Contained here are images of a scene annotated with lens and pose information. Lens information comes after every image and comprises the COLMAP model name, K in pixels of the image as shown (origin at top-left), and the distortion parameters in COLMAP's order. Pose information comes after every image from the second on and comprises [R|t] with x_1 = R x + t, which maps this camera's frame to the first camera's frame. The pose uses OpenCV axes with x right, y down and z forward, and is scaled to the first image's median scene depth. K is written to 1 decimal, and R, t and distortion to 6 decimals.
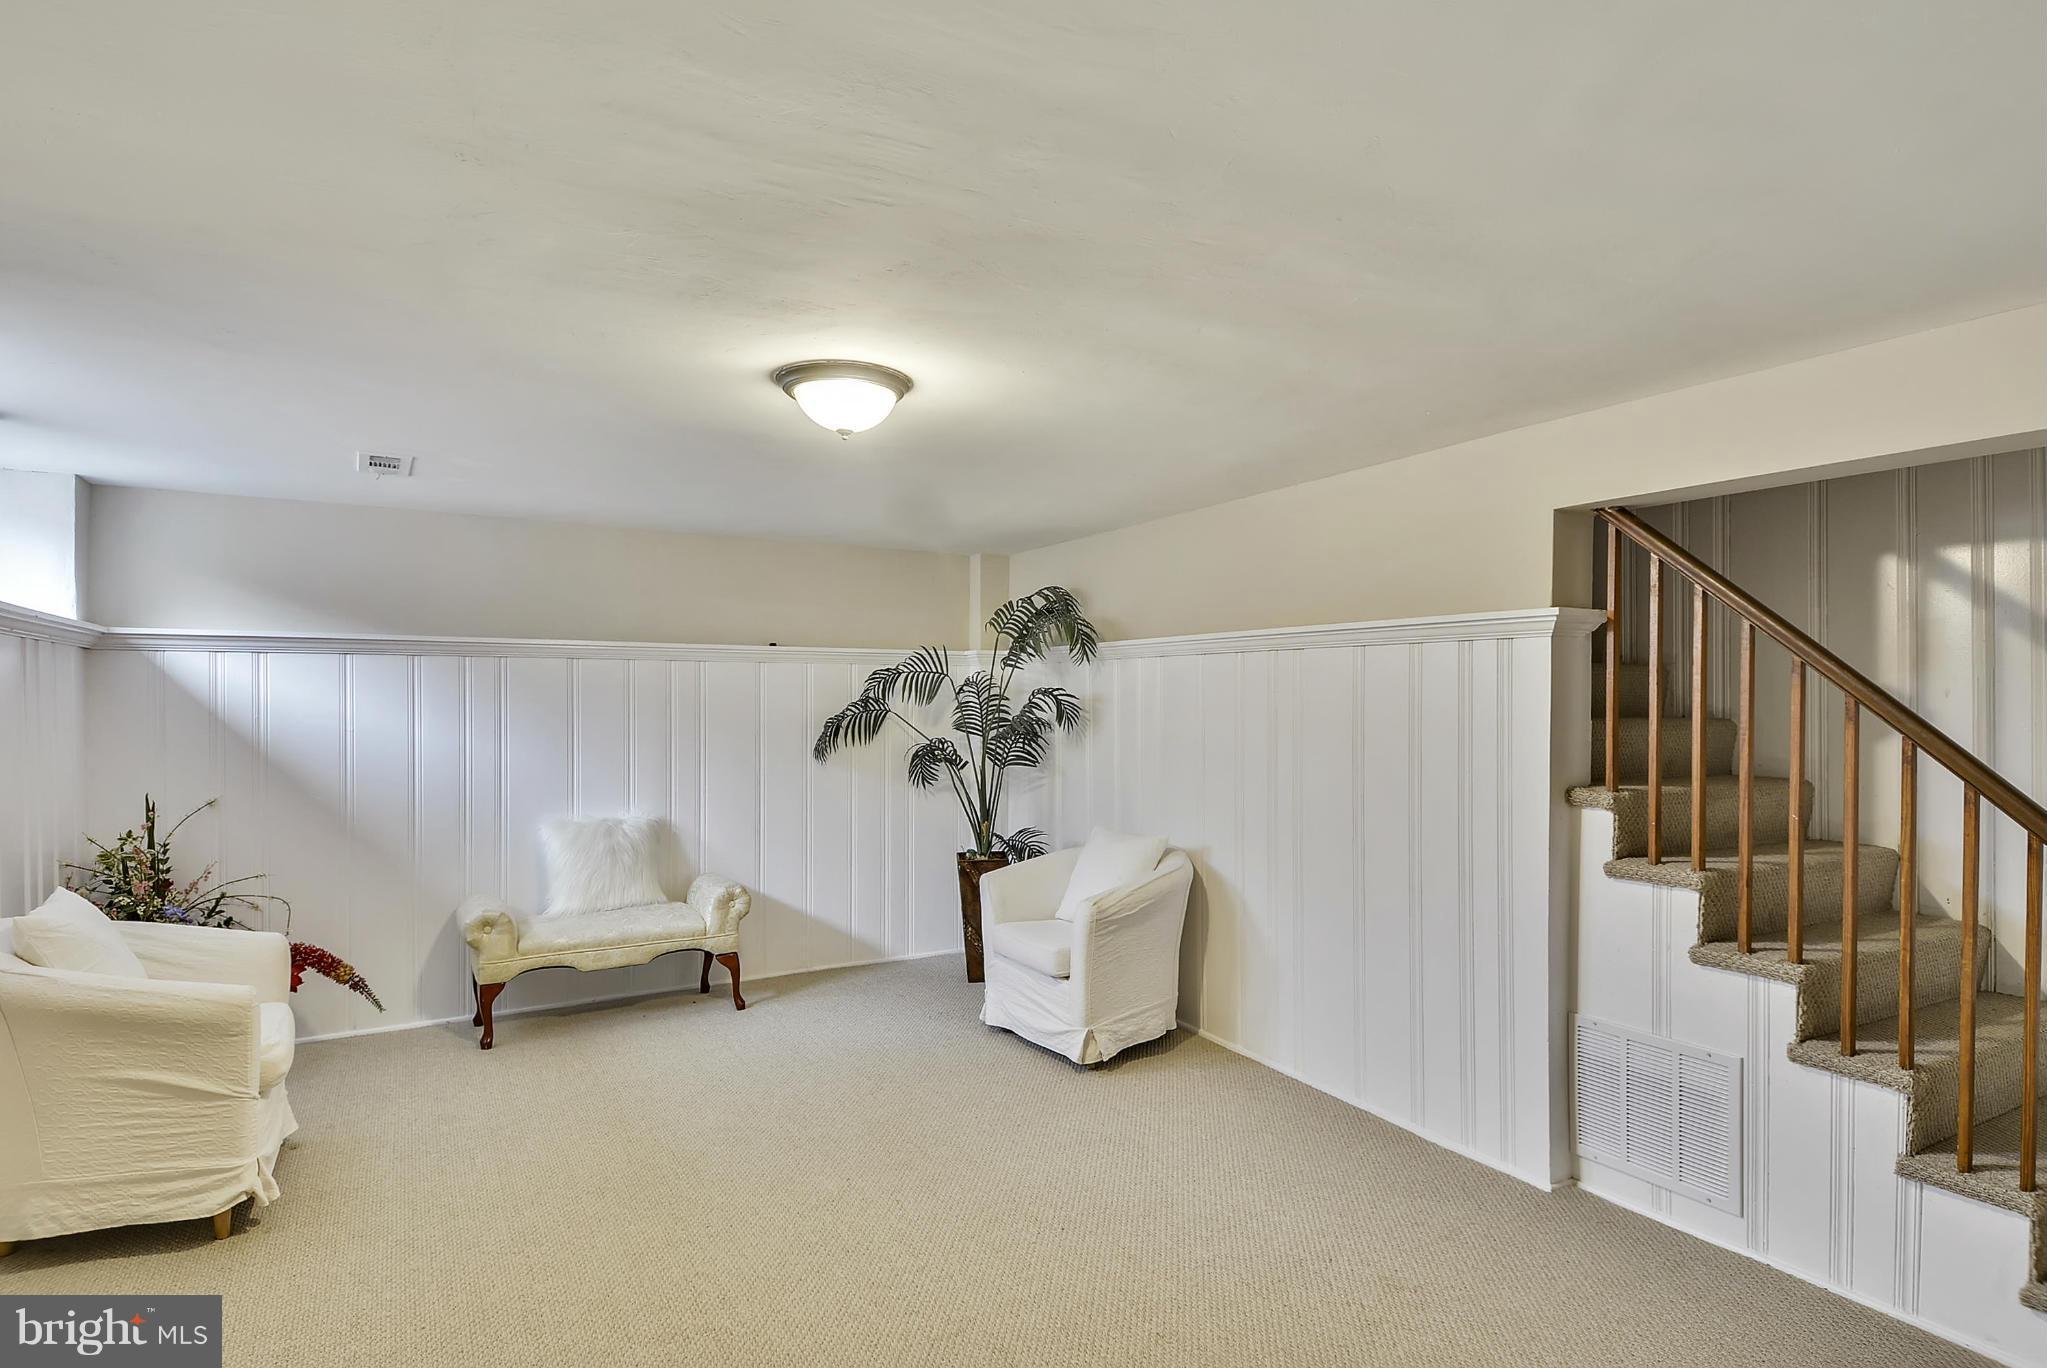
lens RADIAL K [[1073.6, 0, 1034.7], [0, 1073.6, 709.6], [0, 0, 1]] dist [0.083071, -0.064380]
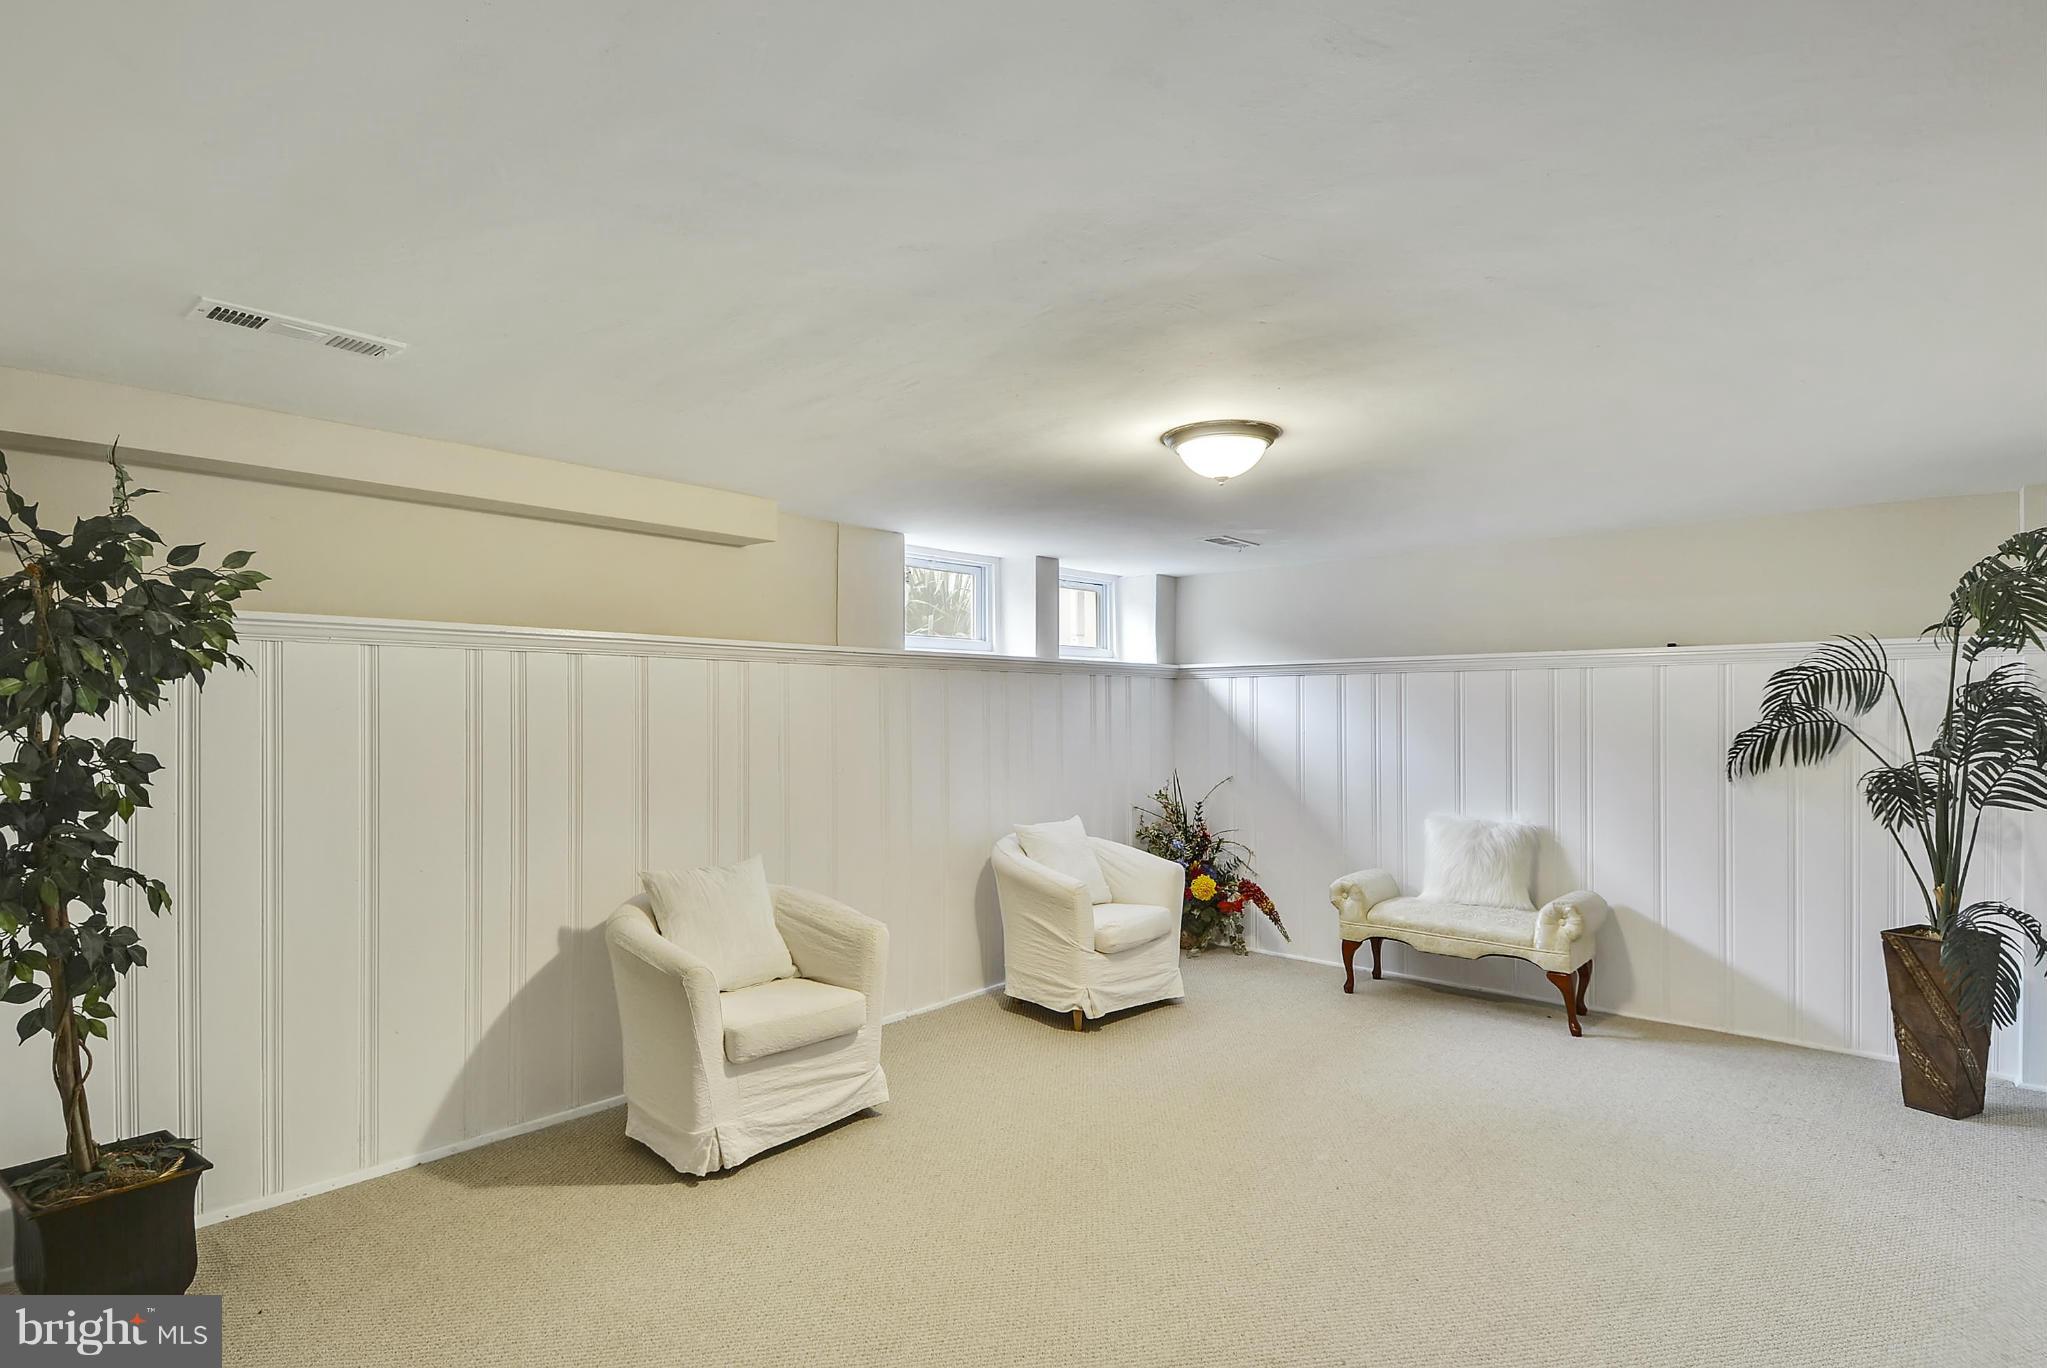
lens RADIAL K [[1073.6, 0, 1034.7], [0, 1073.6, 709.6], [0, 0, 1]] dist [0.083071, -0.064380]
pose [[0.314546, -0.000892, -0.949242, 0.493389], [-0.004887, 0.999985, -0.002560, -0.003579], [0.949230, 0.005444, 0.314537, 0.253467]]
